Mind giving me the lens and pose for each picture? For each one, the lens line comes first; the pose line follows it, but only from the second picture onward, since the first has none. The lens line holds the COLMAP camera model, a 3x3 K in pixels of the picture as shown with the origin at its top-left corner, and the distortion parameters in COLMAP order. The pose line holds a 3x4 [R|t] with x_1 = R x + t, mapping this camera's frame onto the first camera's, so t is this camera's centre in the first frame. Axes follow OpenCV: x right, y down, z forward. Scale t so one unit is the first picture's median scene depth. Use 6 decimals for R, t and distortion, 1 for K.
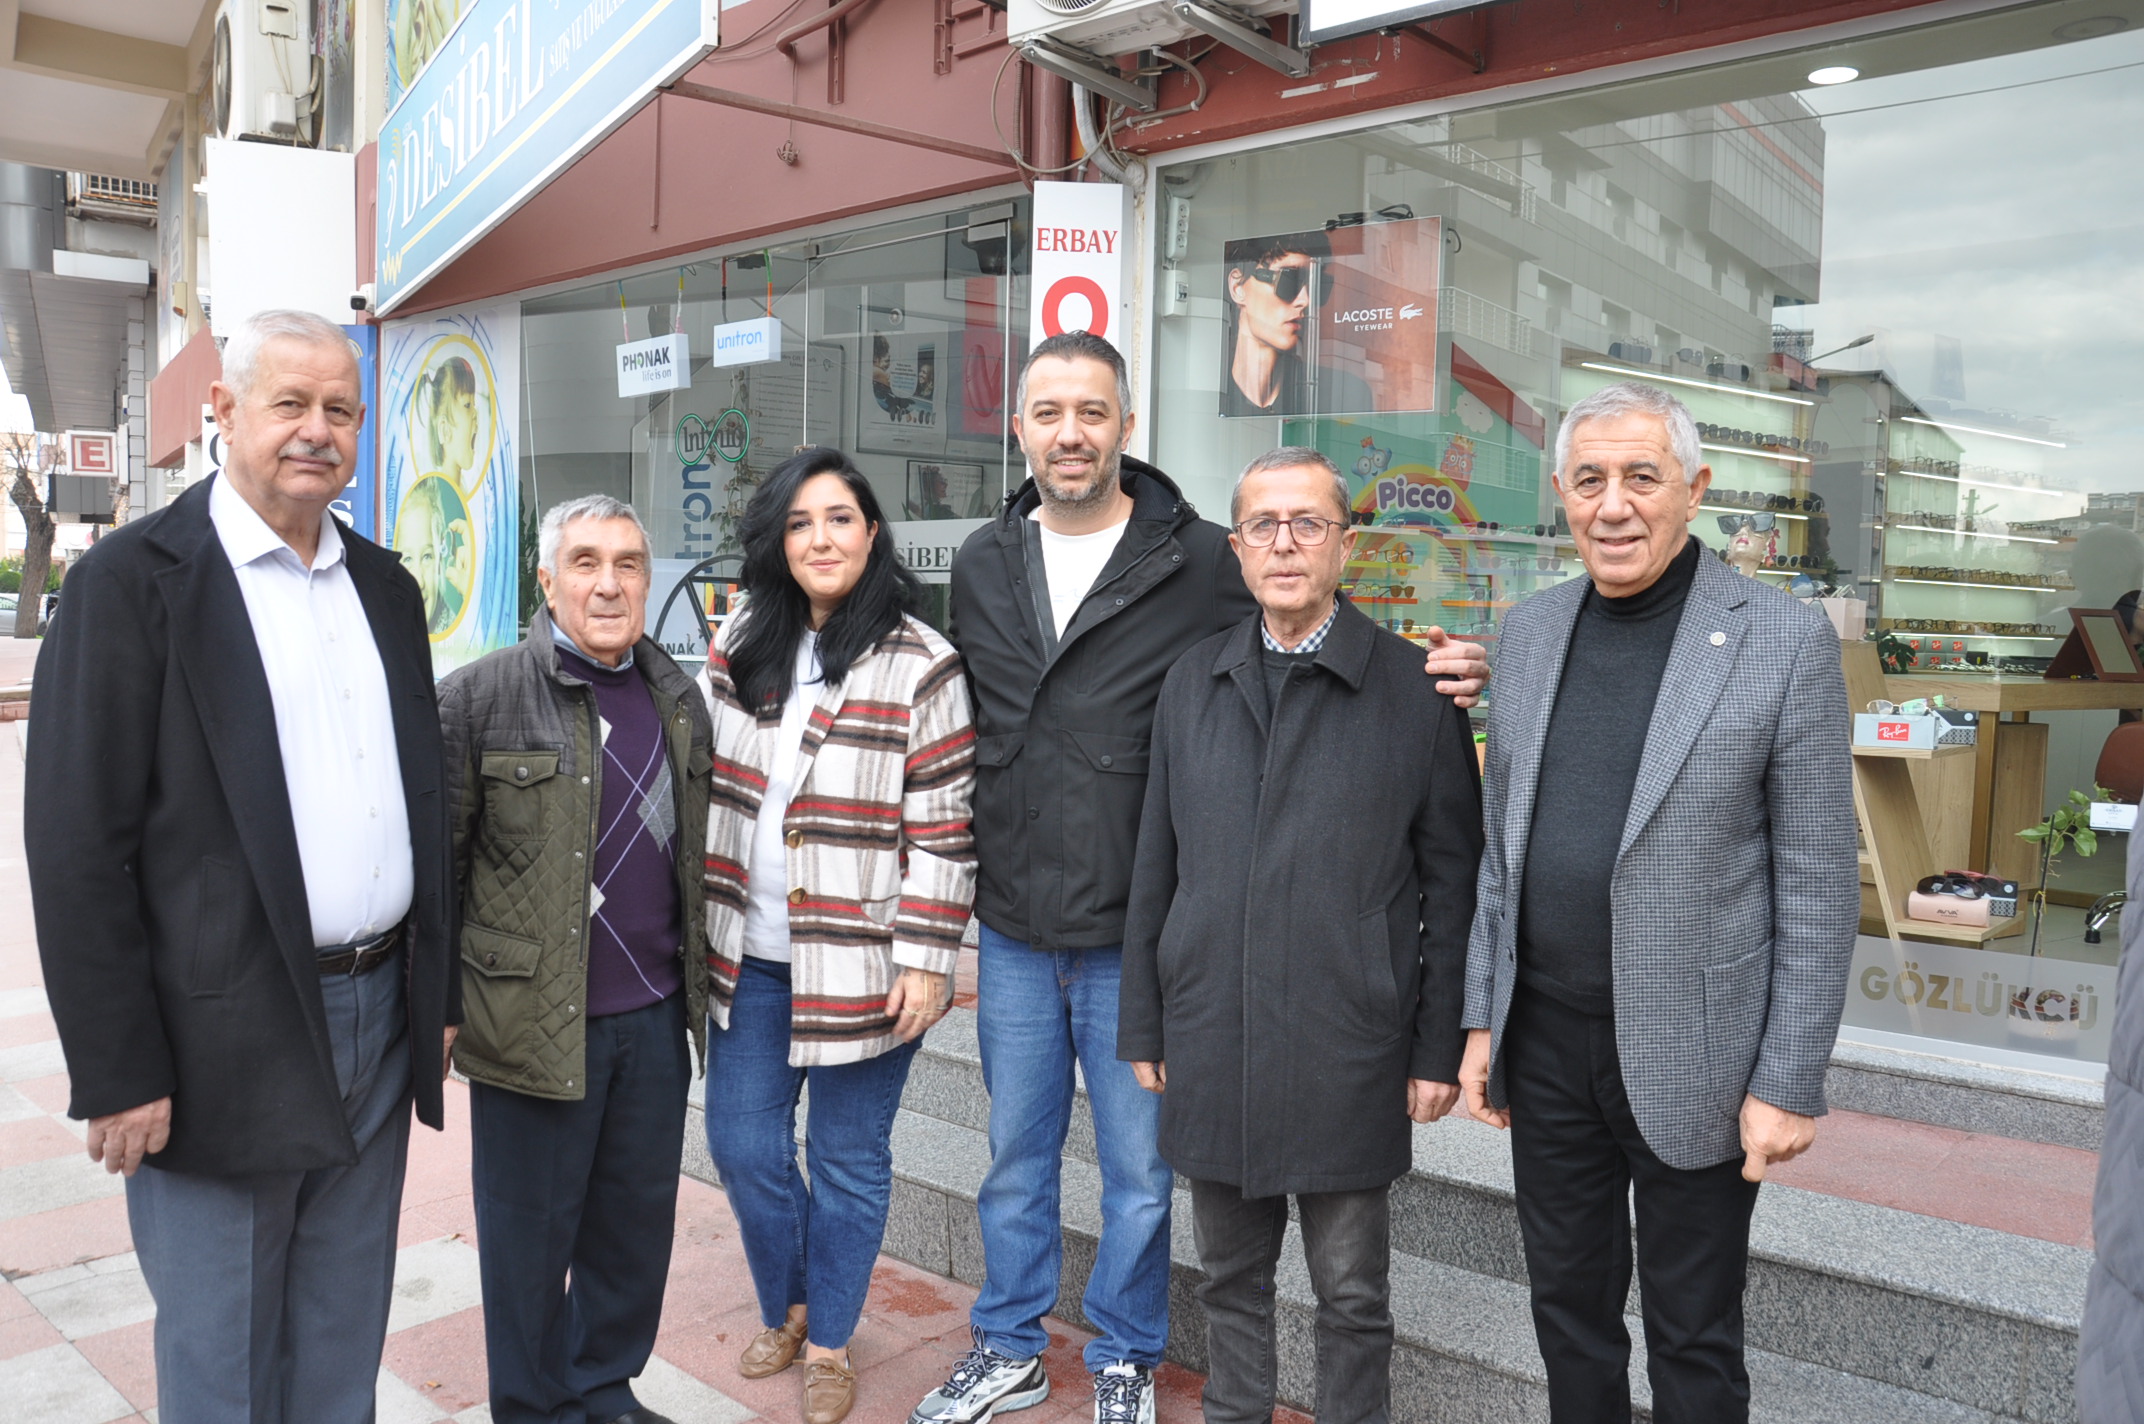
lens RADIAL K [[1645.7, 0, 1072.0], [0, 1645.7, 712.0], [0, 0, 1]] dist [-0.091704, 0.001818]
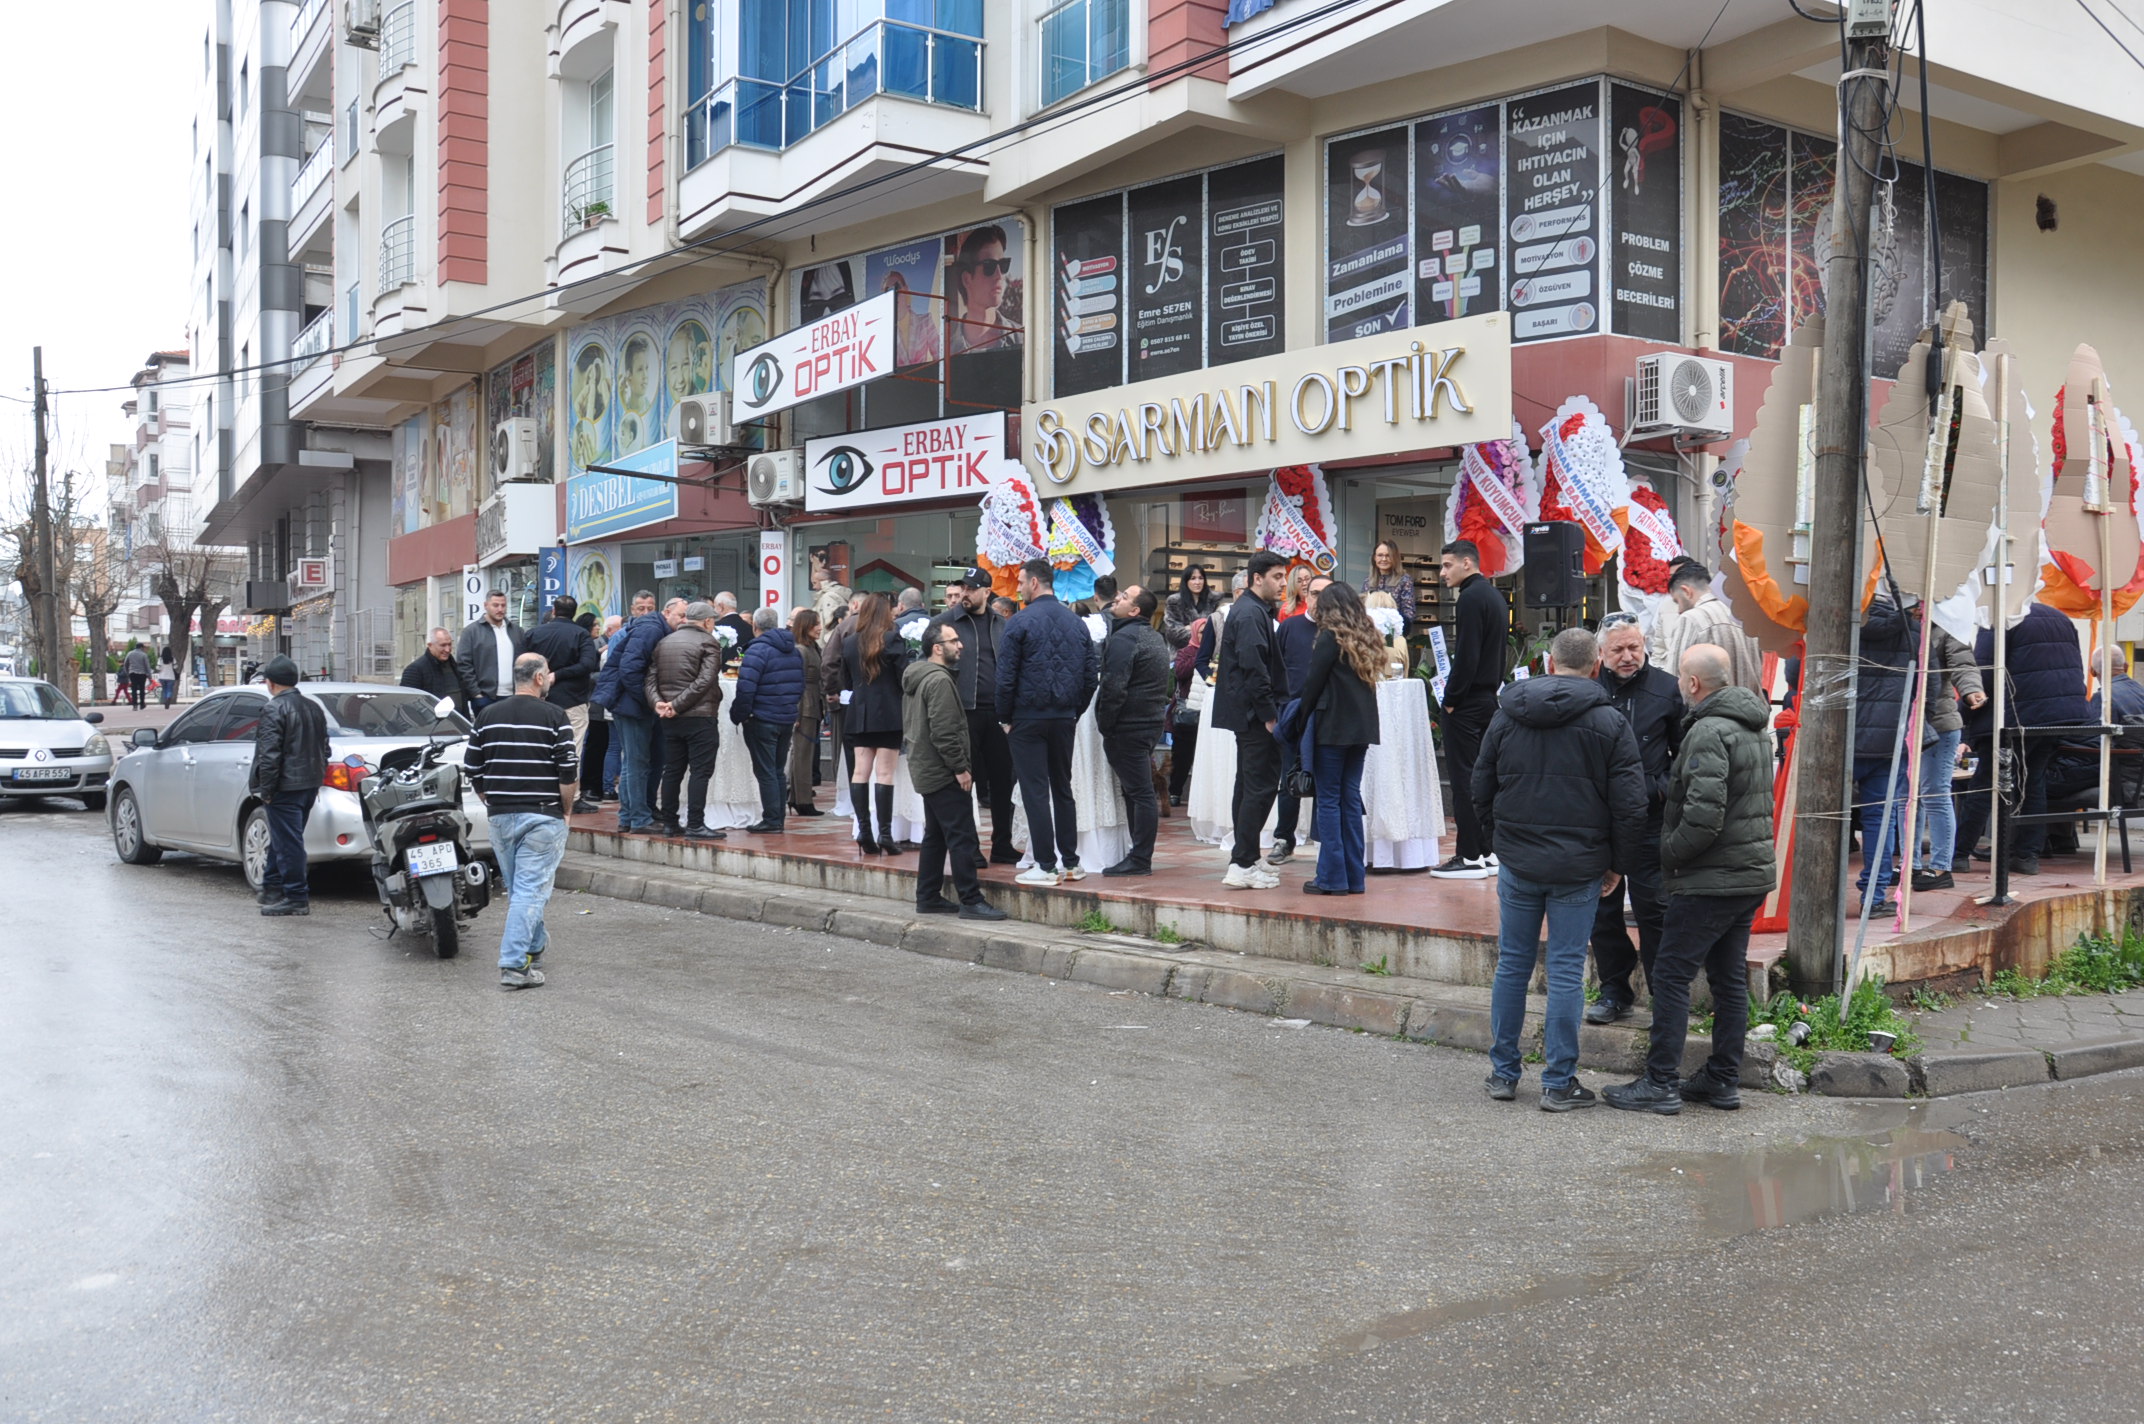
lens RADIAL K [[1696.6, 0, 1072.0], [0, 1696.6, 712.0], [0, 0, 1]] dist [0.004900, -0.000116]
pose [[0.999697, -0.007284, -0.023513, 0.534123], [0.005970, 0.998442, -0.055478, 0.221391], [0.023880, 0.055321, 0.998183, -1.981131]]
